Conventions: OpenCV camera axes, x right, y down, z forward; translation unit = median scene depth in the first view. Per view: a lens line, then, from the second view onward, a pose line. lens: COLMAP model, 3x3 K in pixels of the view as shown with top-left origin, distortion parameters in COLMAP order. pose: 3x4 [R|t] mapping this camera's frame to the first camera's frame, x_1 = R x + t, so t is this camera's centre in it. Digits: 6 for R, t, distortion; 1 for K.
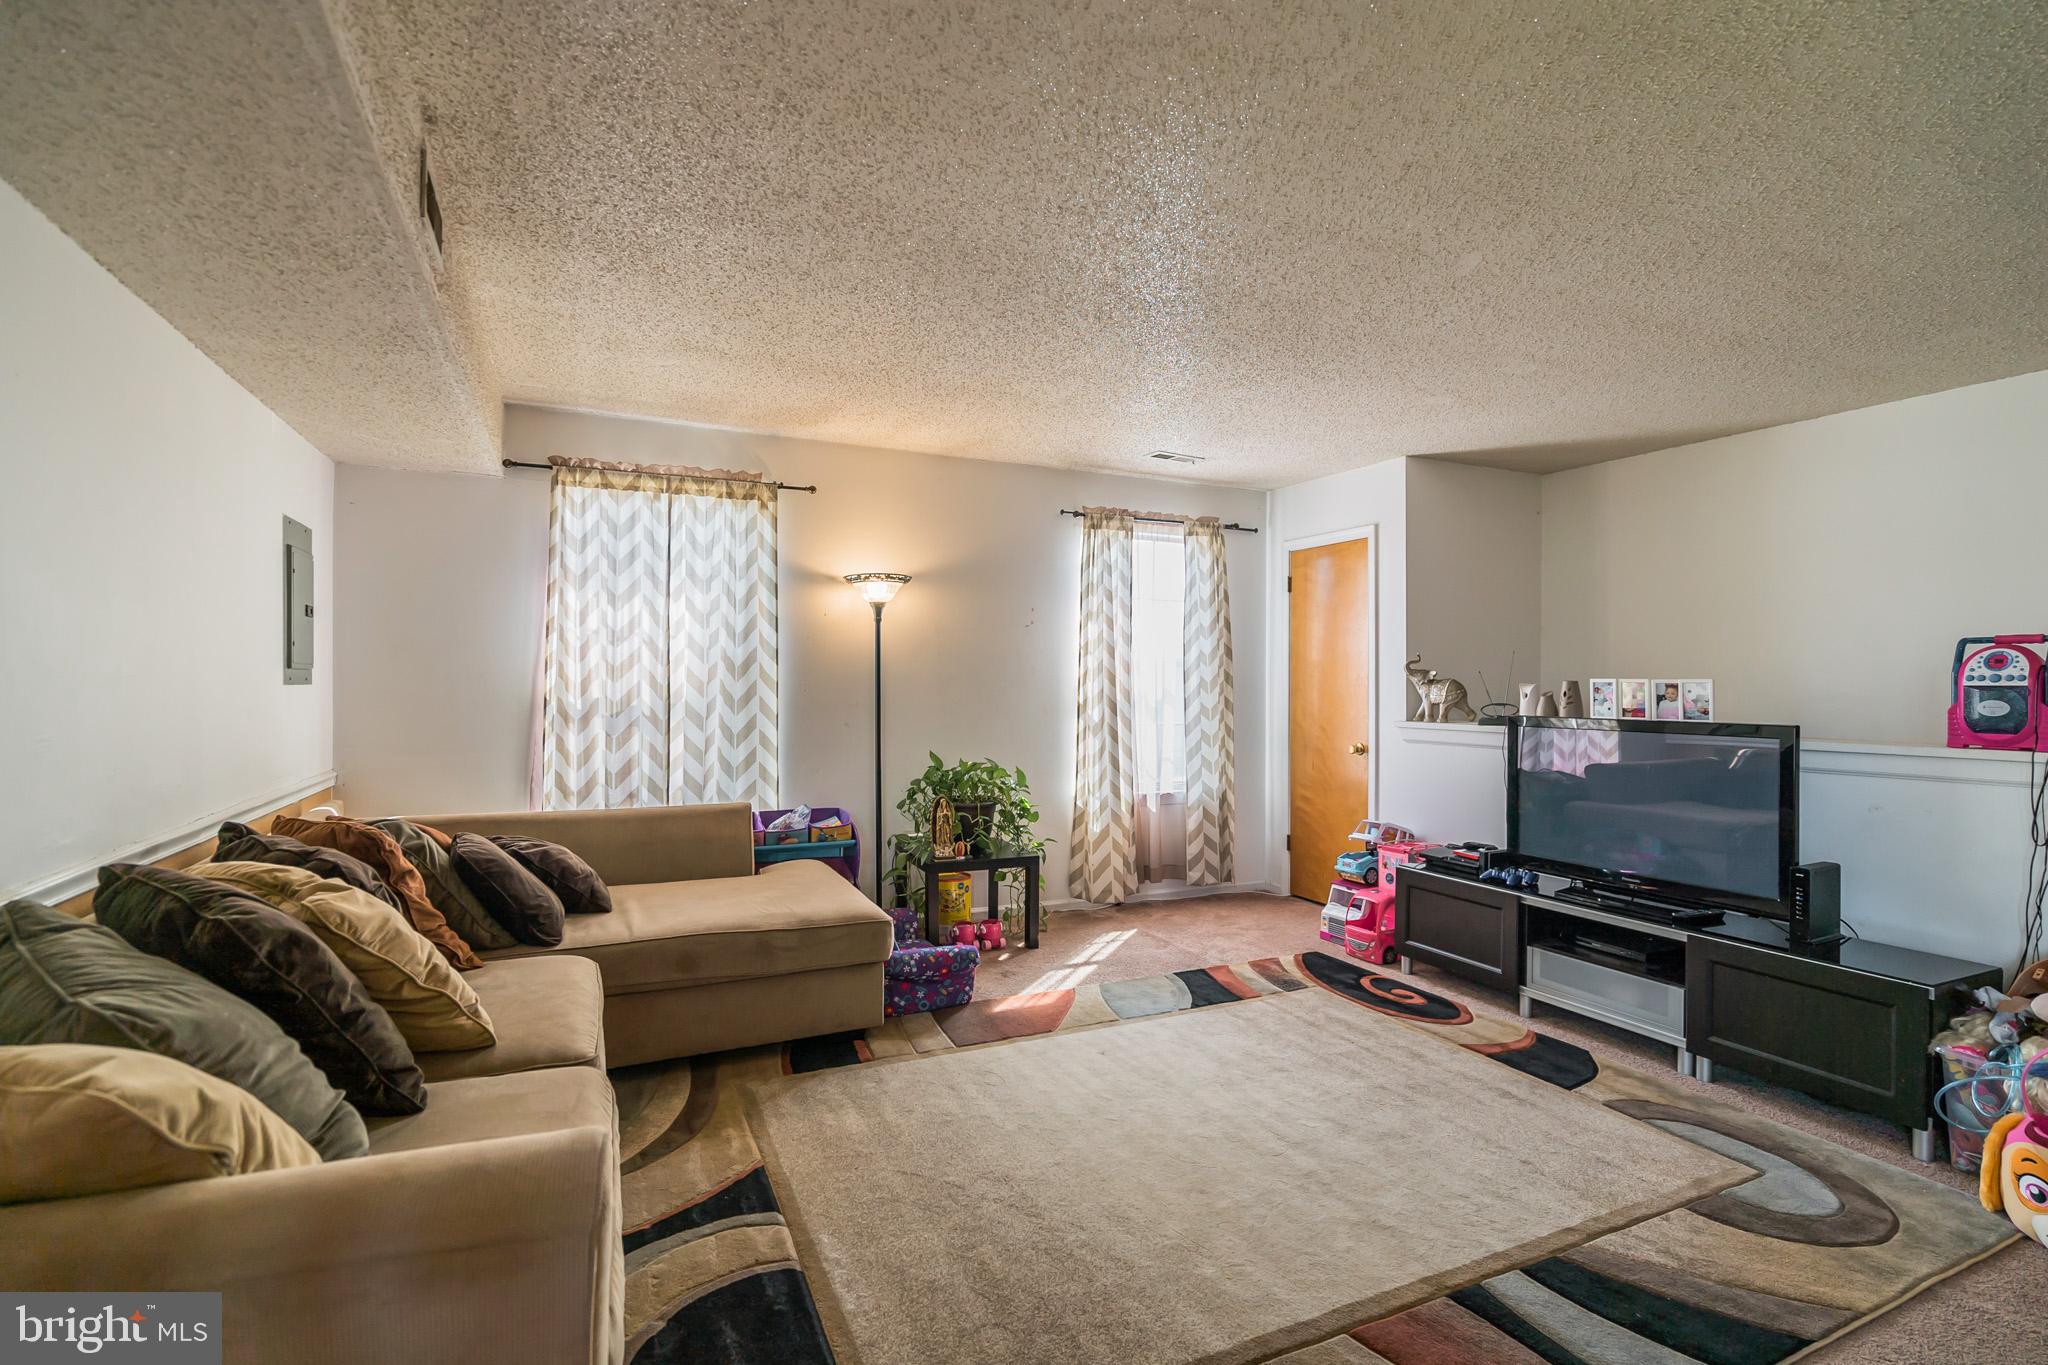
lens RADIAL K [[939.7, 0, 1019.8], [0, 939.7, 686.5], [0, 0, 1]] dist [-0.003545, 0.002247]
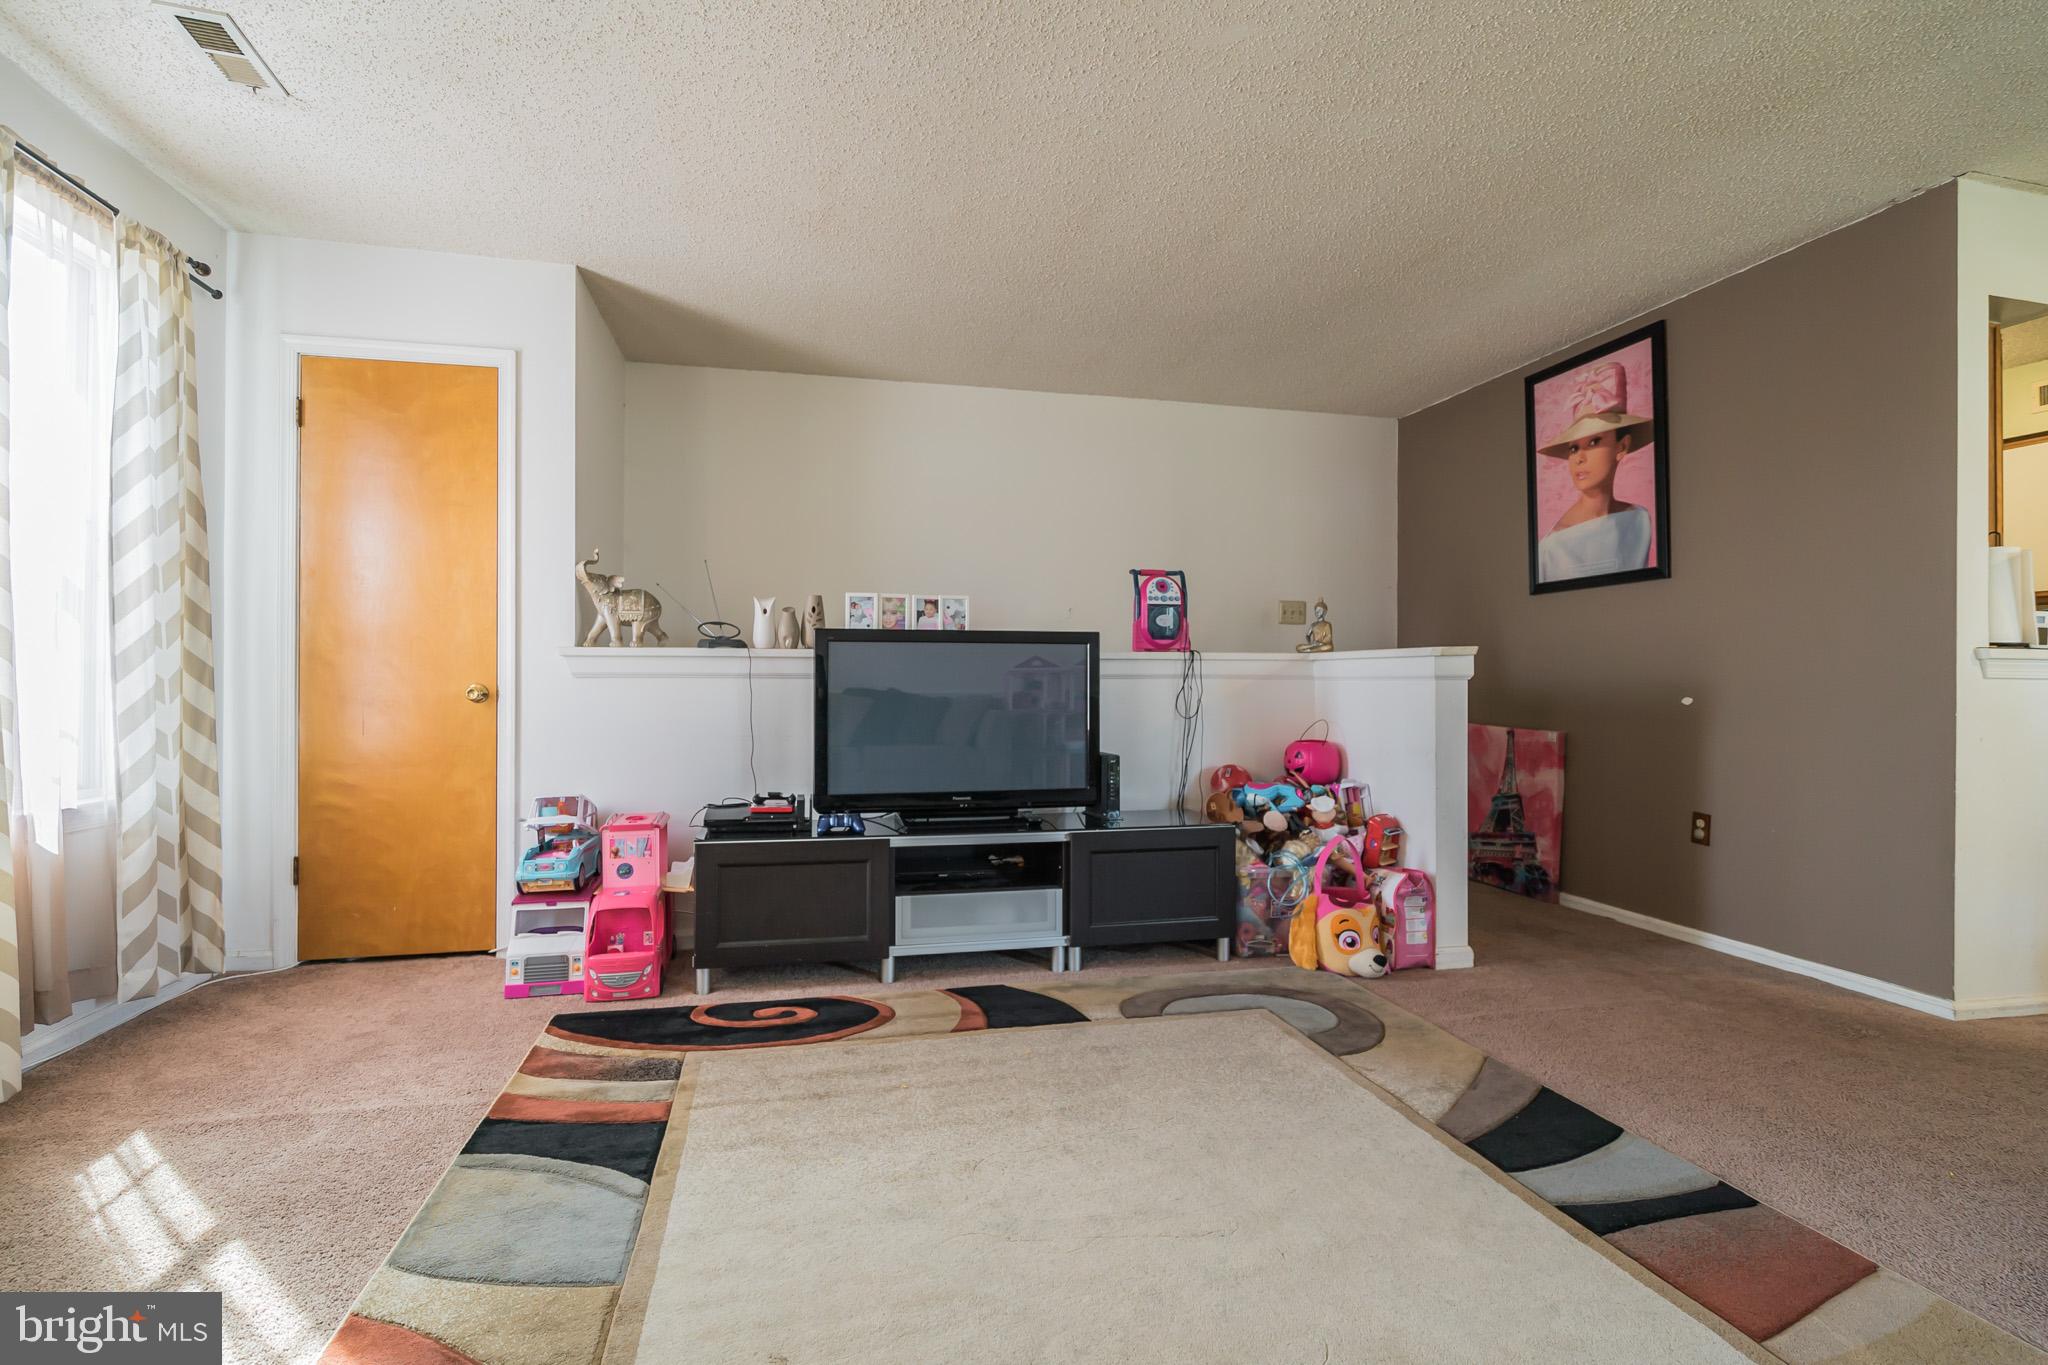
lens RADIAL K [[939.7, 0, 1013.4], [0, 939.7, 671.7], [0, 0, 1]] dist [-0.003545, 0.002247]
pose [[0.223183, 0.000970, 0.974776, -0.255445], [0.003723, 0.999991, -0.001847, 0.076044], [-0.974769, 0.004041, 0.223178, 0.701383]]
